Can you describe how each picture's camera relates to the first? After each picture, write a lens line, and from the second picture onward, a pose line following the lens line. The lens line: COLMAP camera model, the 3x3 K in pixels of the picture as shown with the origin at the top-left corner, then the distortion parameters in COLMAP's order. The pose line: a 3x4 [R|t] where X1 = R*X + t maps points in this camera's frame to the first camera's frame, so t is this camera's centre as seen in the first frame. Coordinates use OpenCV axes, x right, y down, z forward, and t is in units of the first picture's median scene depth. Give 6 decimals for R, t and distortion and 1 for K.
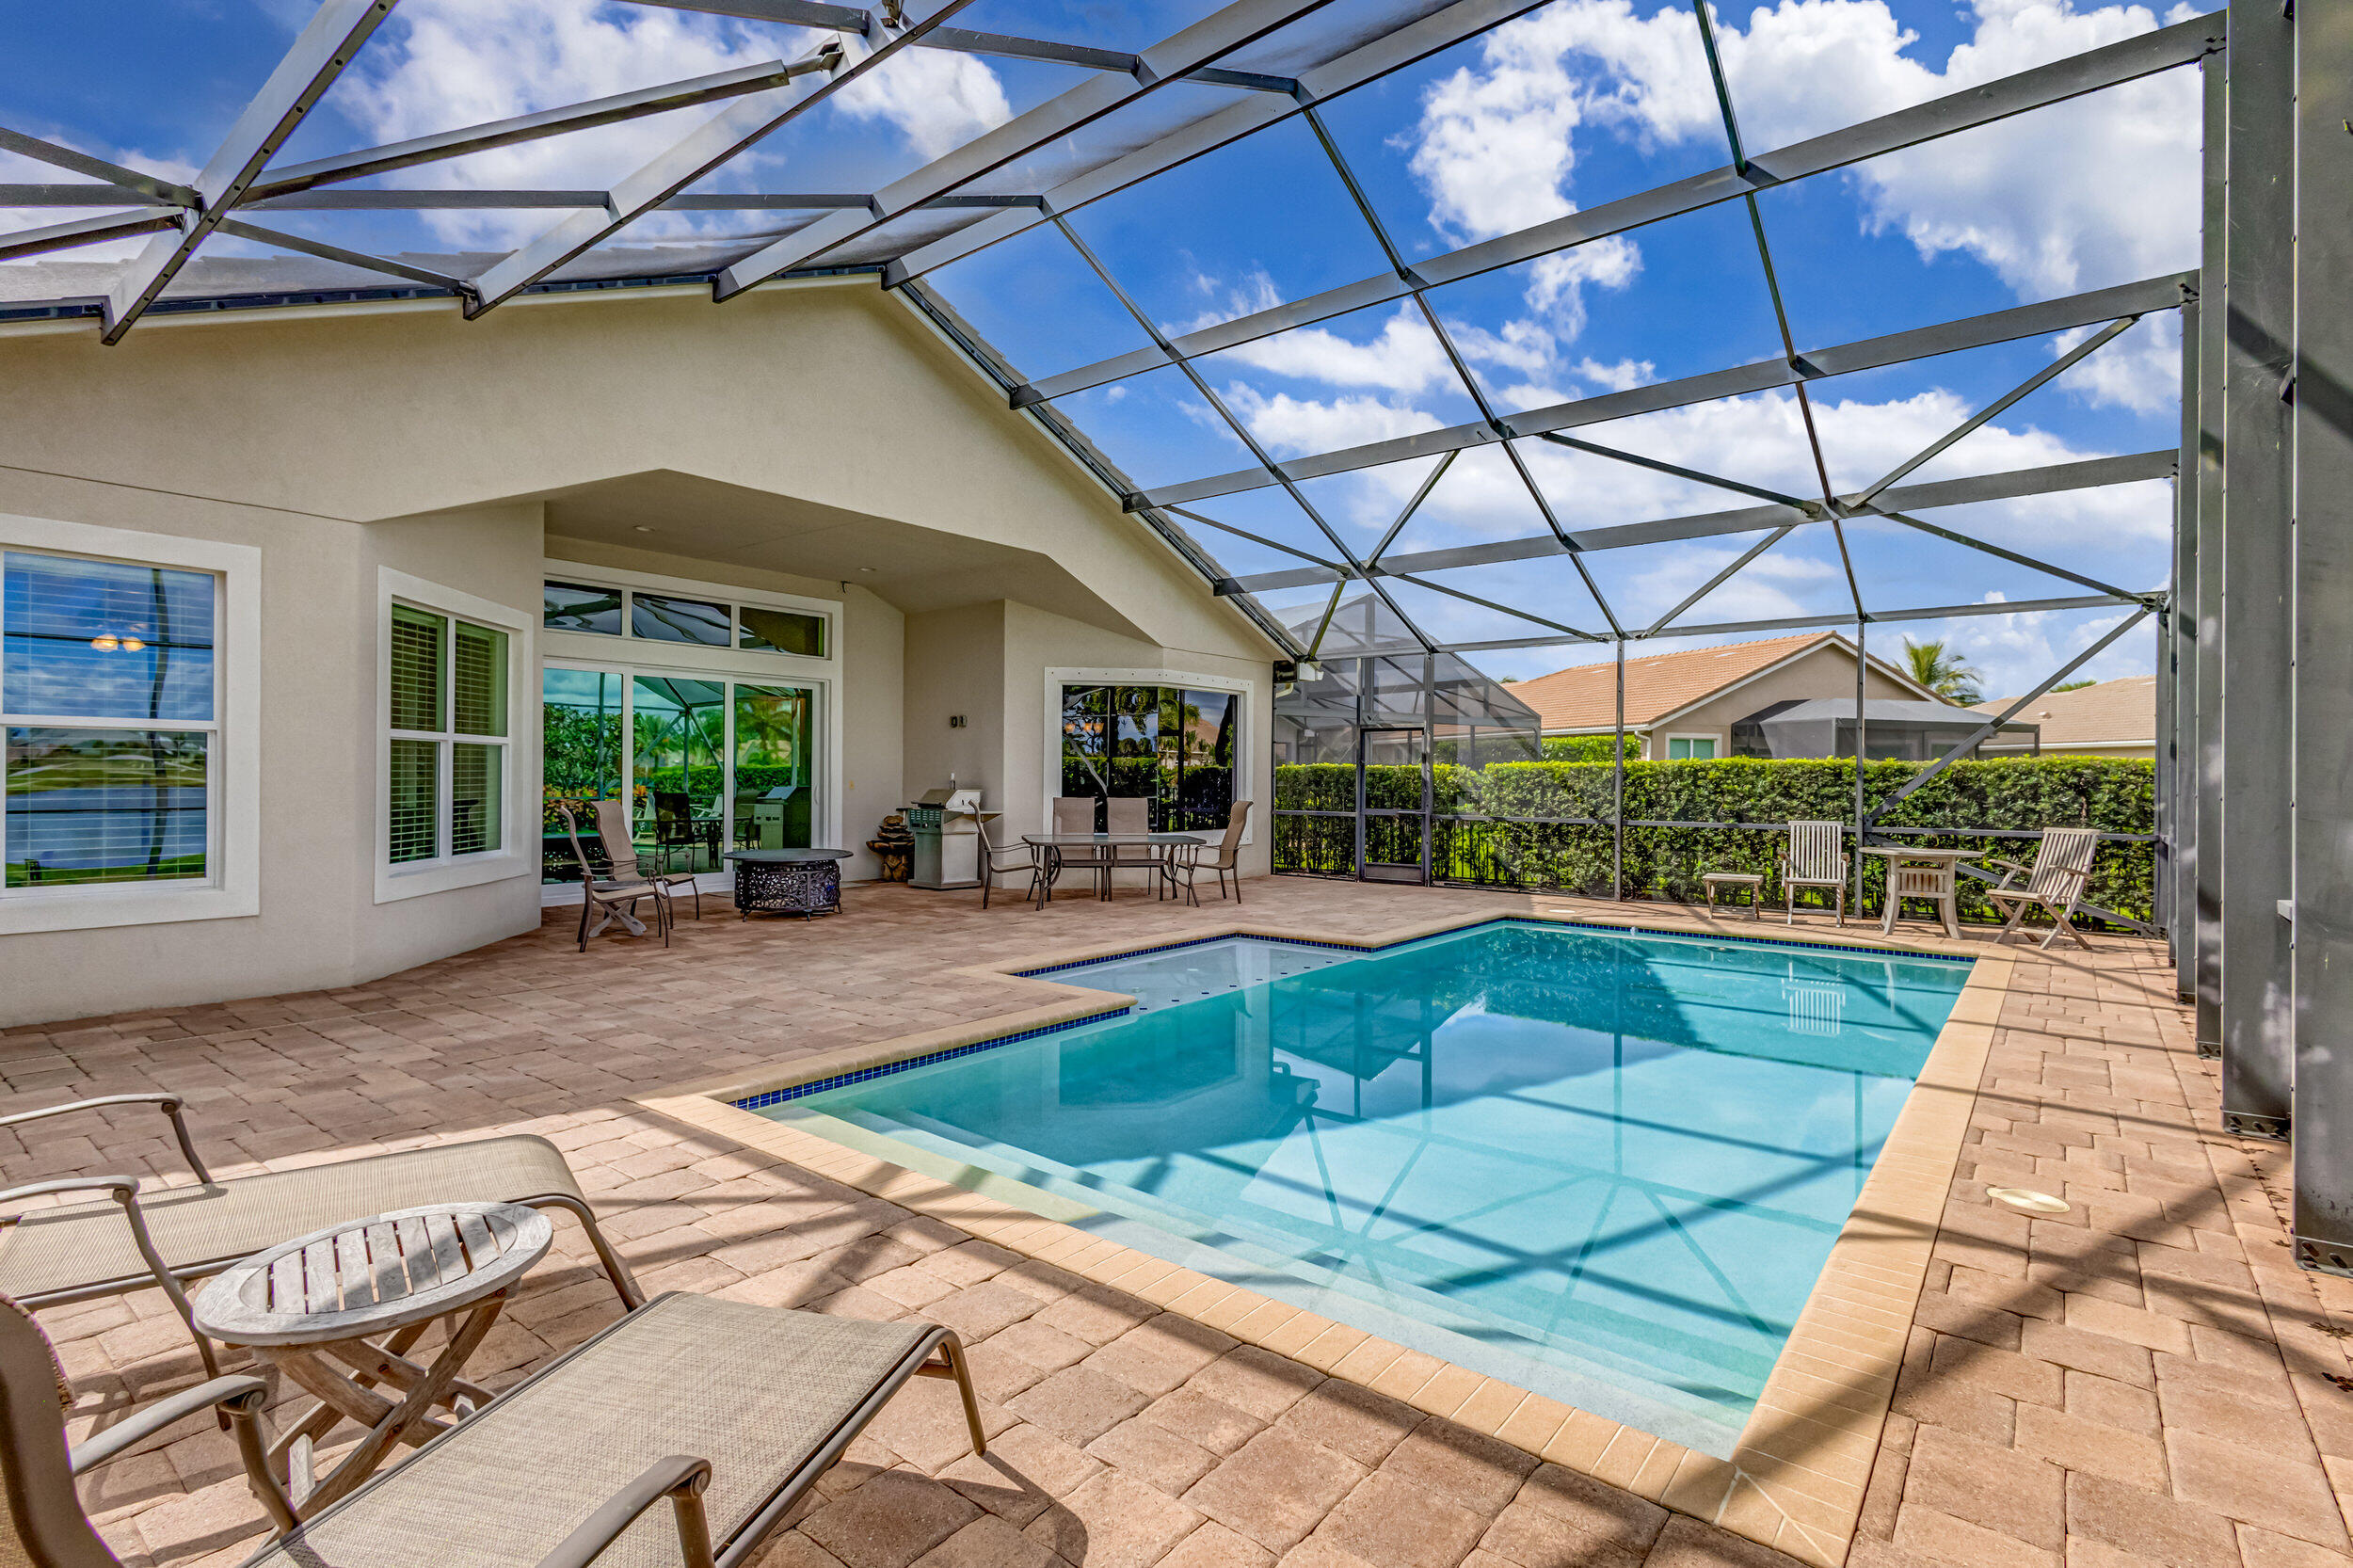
lens RADIAL K [[1089.5, 0, 1195.3], [0, 1089.5, 780.0], [0, 0, 1]] dist [0.002073, 0.000266]
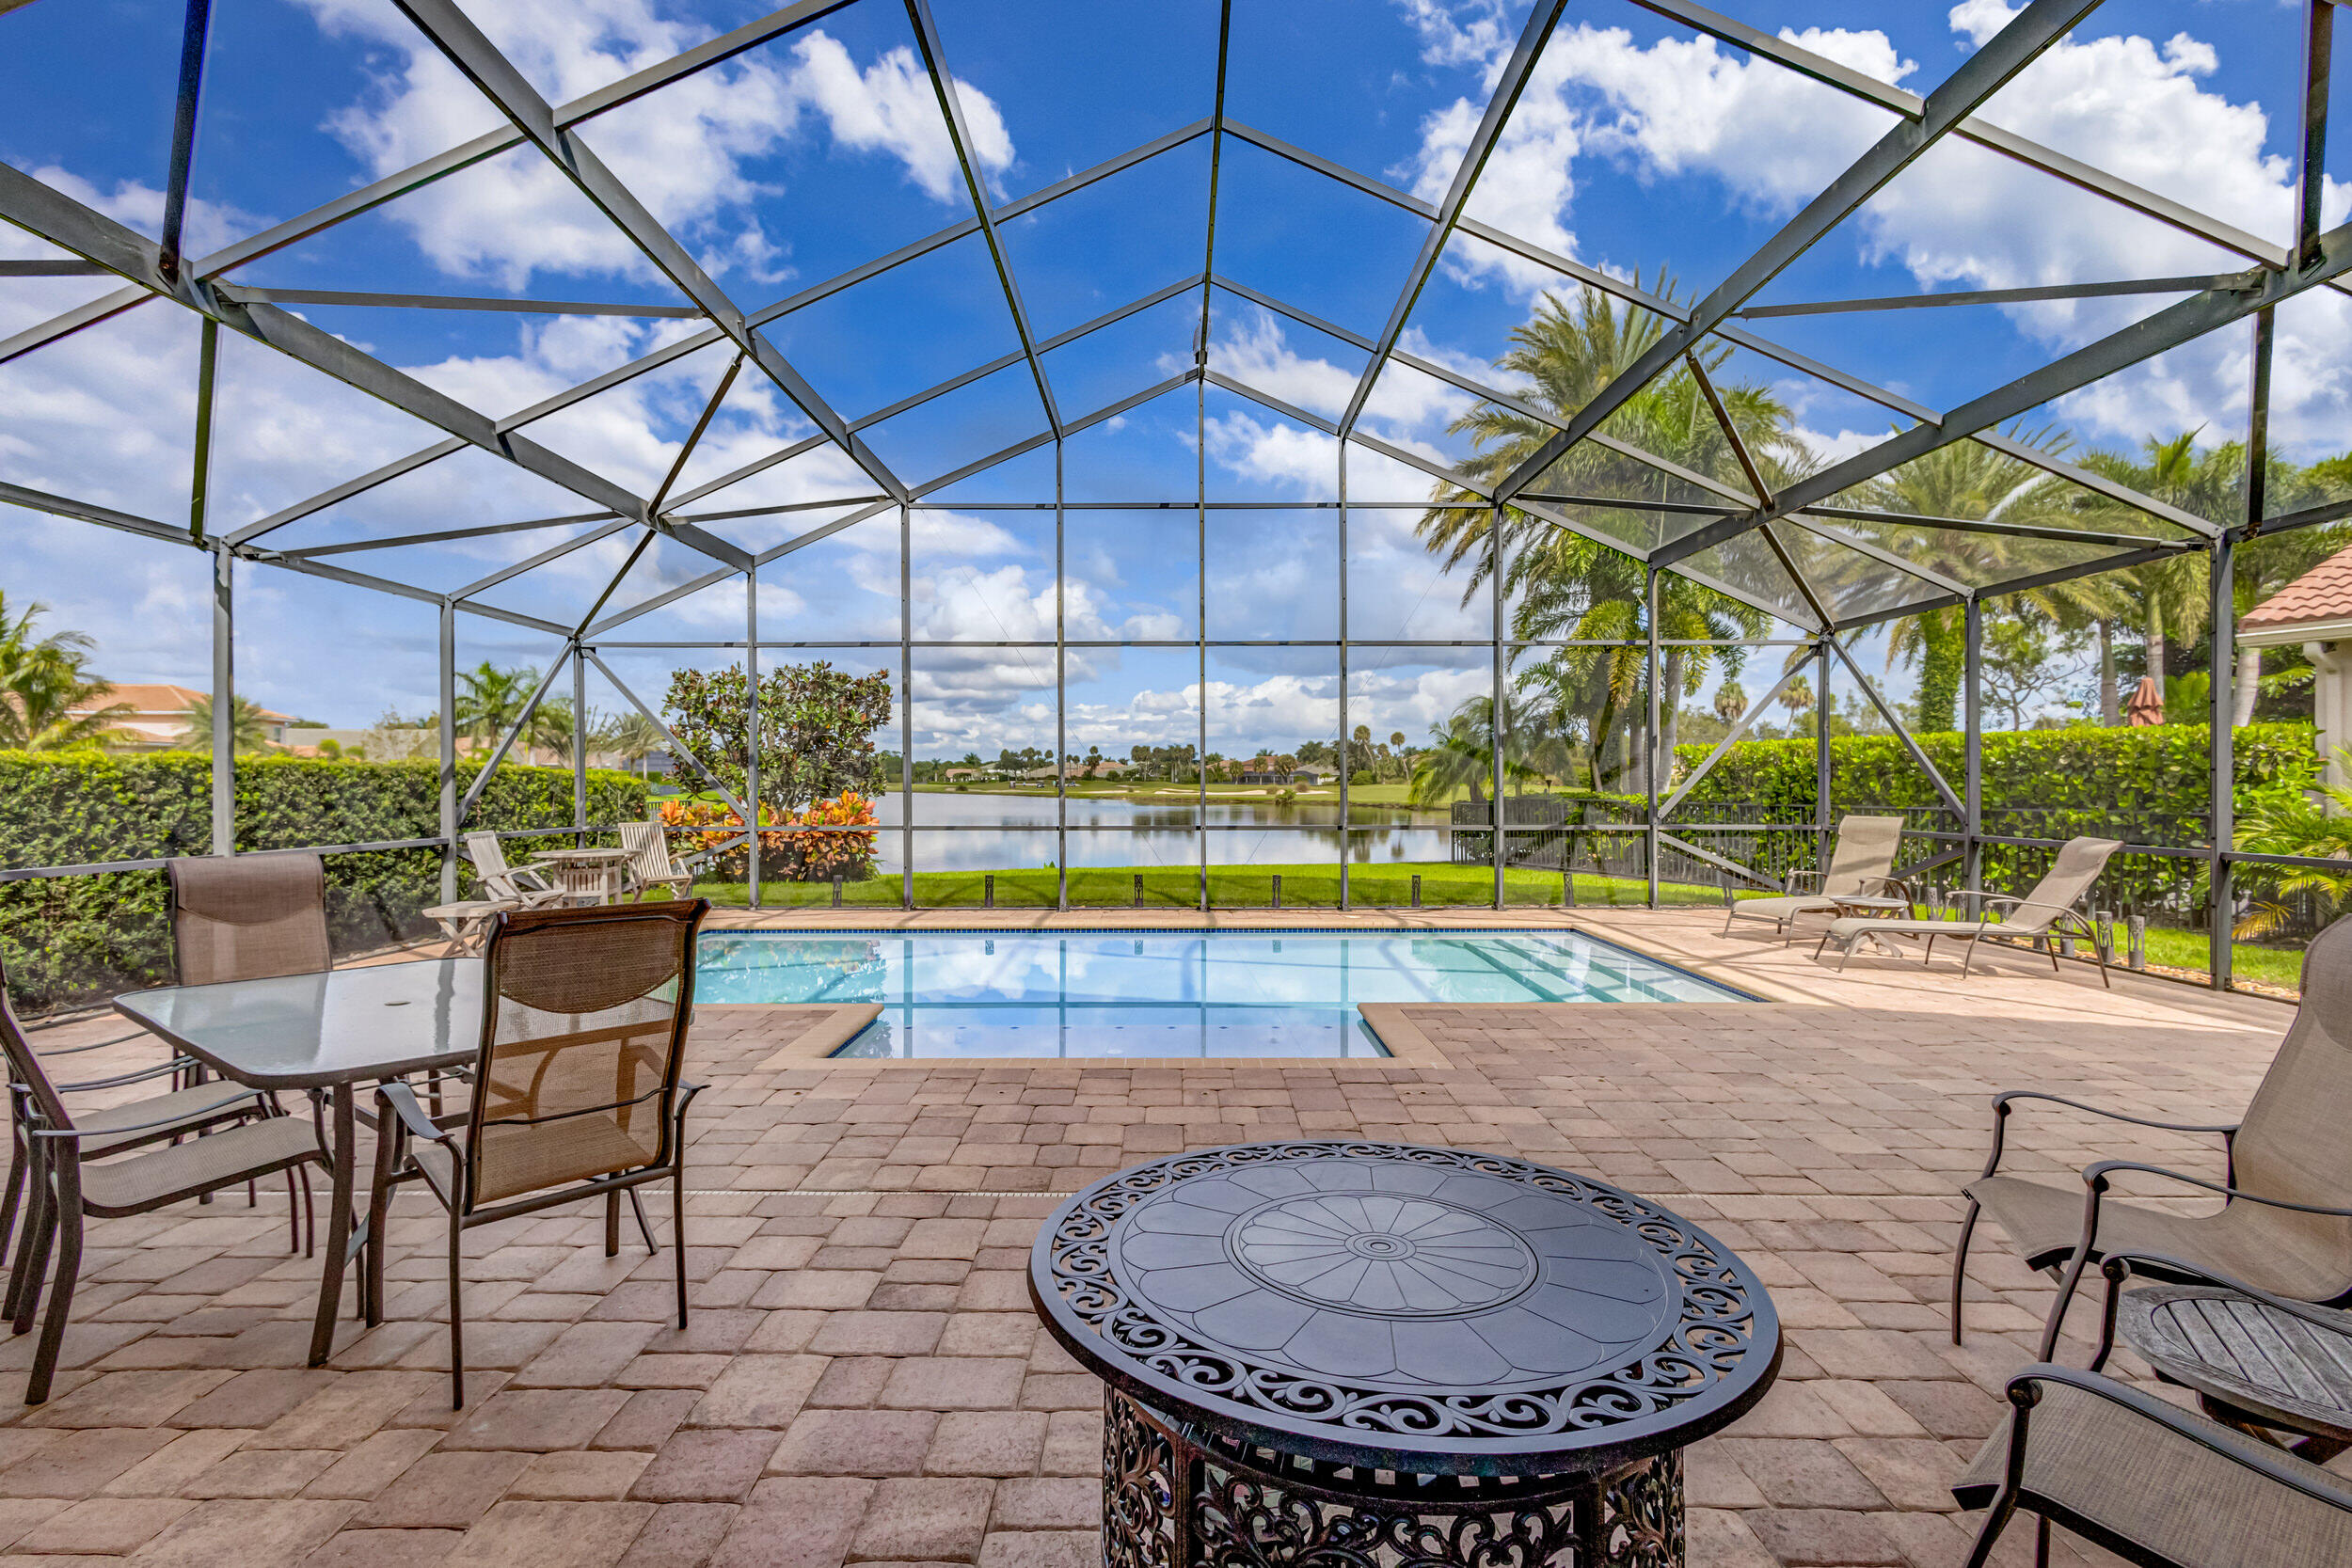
lens RADIAL K [[1113.2, 0, 1188.2], [0, 1113.2, 788.4], [0, 0, 1]] dist [0.015692, 0.000098]
pose [[-0.626271, -0.009995, 0.779541, -0.435843], [-0.001775, 0.999934, 0.011395, -0.007402], [-0.779603, 0.005752, -0.626247, 1.017110]]
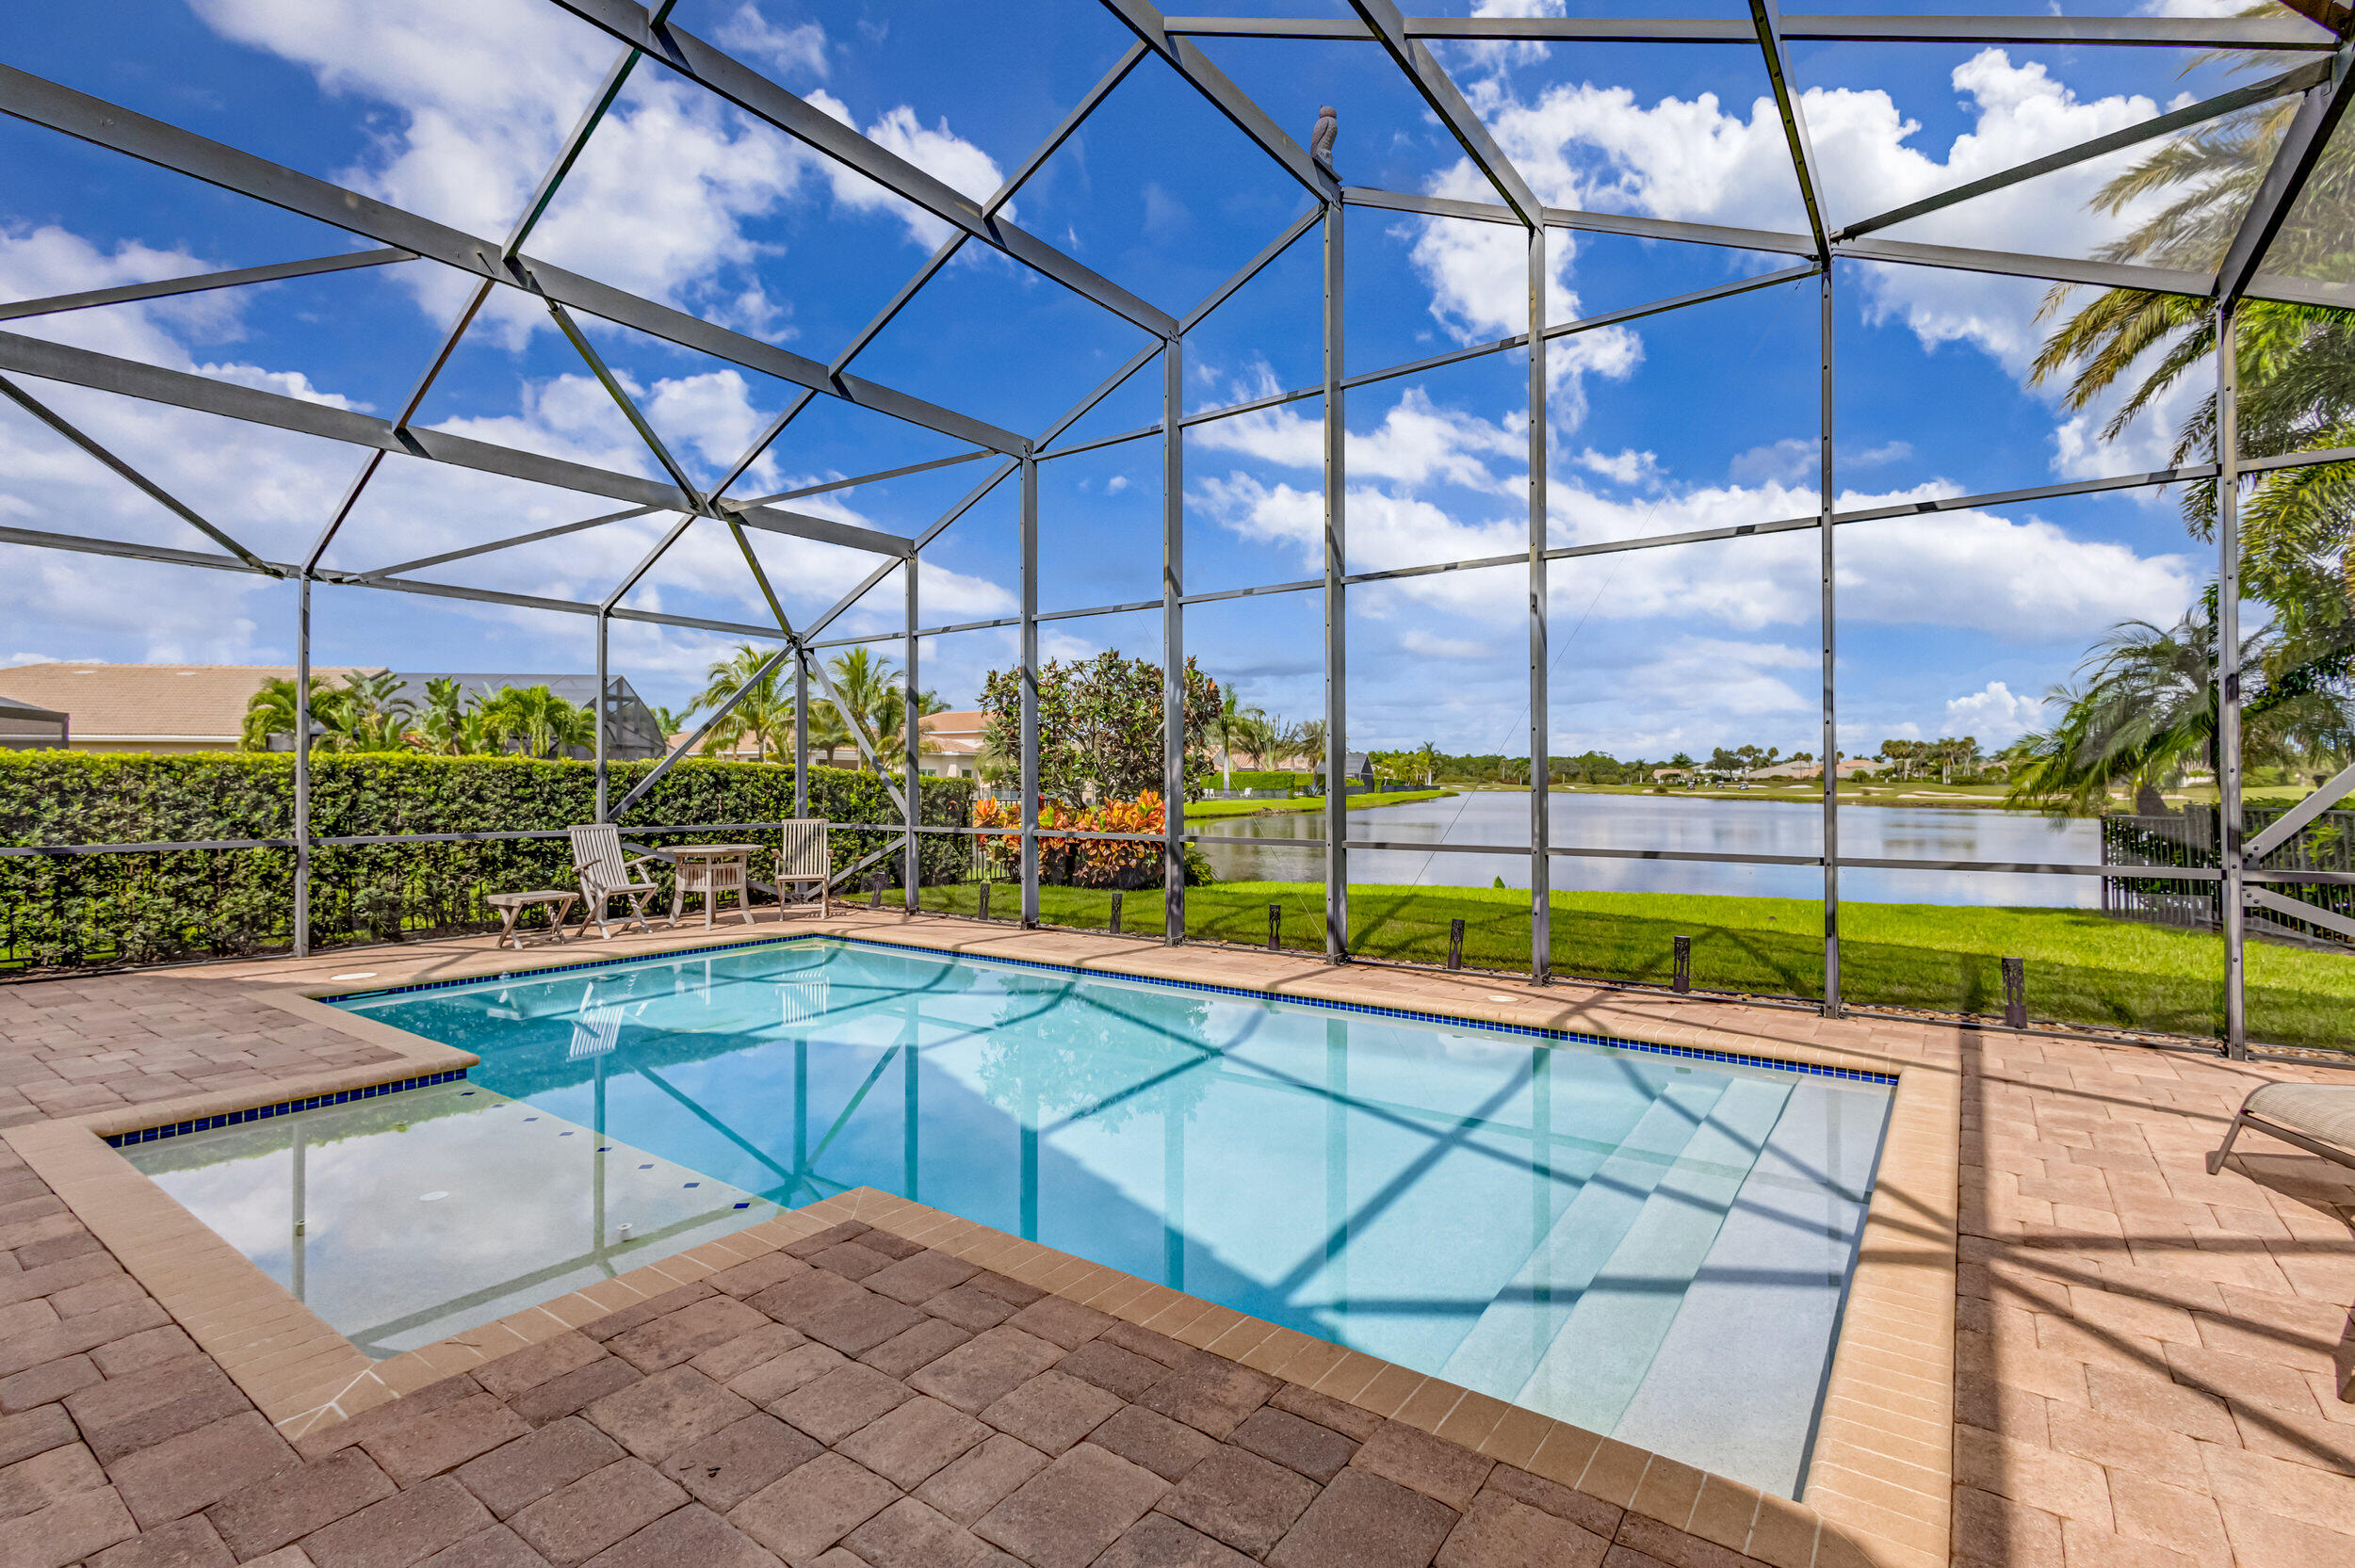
lens RADIAL K [[1102.1, 0, 1177.7], [0, 1102.1, 772.0], [0, 0, 1]] dist [0.004207, 0.000312]
pose [[-0.040472, 0.004520, 0.999170, -0.346402], [0.000675, 0.999990, -0.004497, -0.002220], [-0.999180, 0.000492, -0.040474, 0.494868]]
